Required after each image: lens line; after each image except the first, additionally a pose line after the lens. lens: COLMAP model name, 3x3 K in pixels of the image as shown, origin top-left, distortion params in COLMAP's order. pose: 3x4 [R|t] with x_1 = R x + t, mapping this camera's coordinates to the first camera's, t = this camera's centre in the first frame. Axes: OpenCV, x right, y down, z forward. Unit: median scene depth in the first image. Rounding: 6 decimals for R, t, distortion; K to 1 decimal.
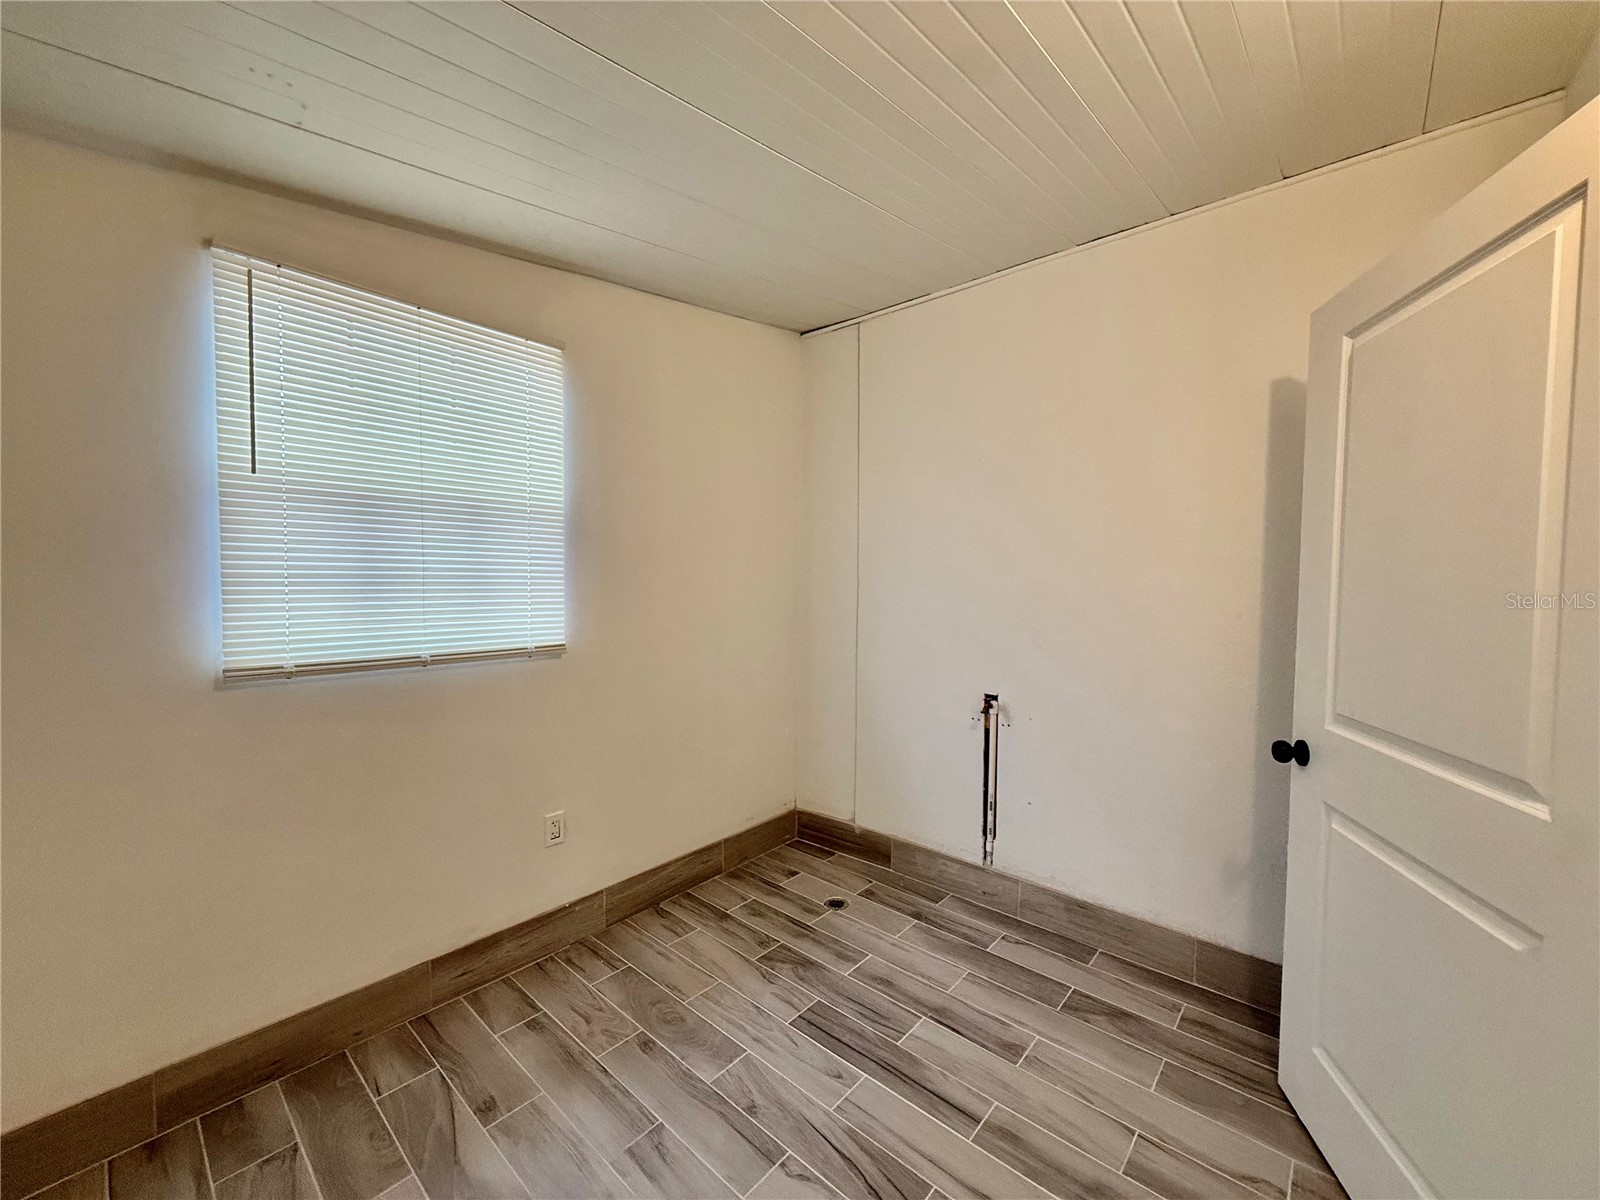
lens RADIAL K [[639.1, 0, 802.7], [0, 639.1, 600.3], [0, 0, 1]] dist [0.002997, 0.000568]
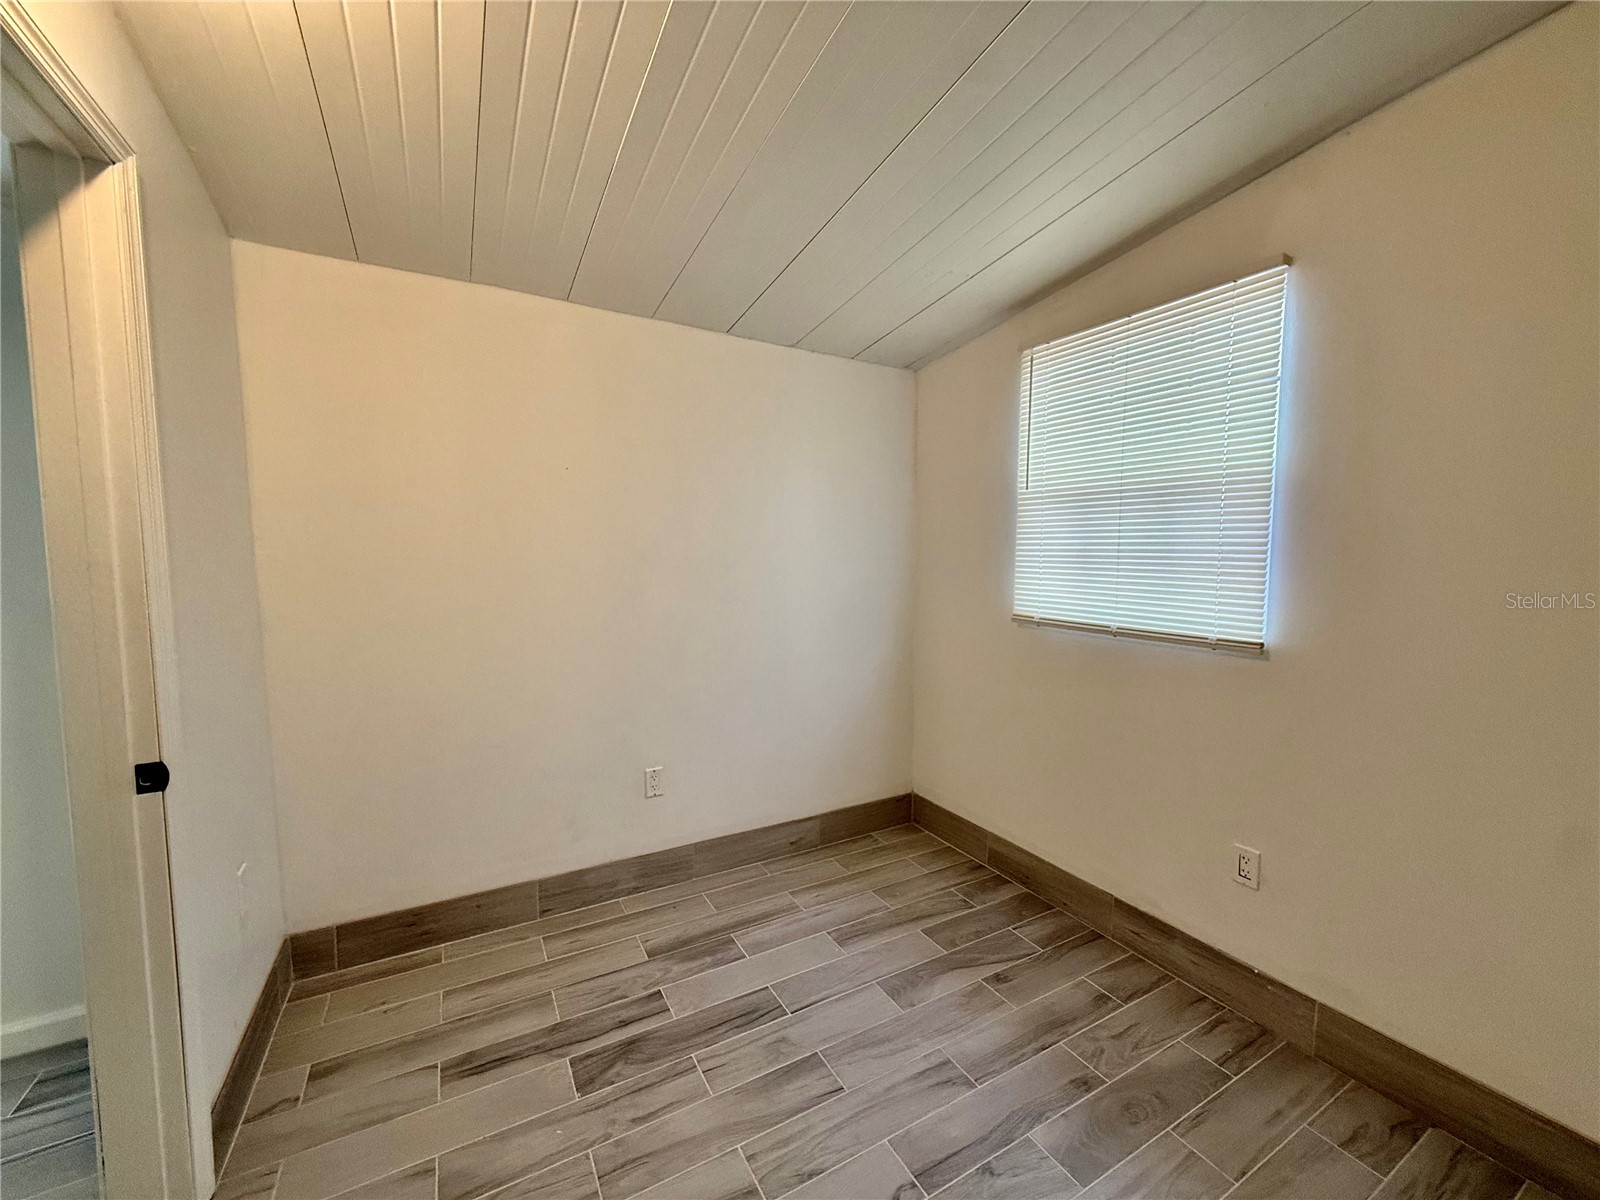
lens RADIAL K [[639.1, 0, 805.1], [0, 639.1, 601.6], [0, 0, 1]] dist [0.002997, 0.000568]
pose [[-0.329993, 0.062268, -0.941928, 0.692716], [-0.044533, 0.995684, 0.081424, -0.028138], [0.942933, 0.068817, -0.325795, 0.895410]]
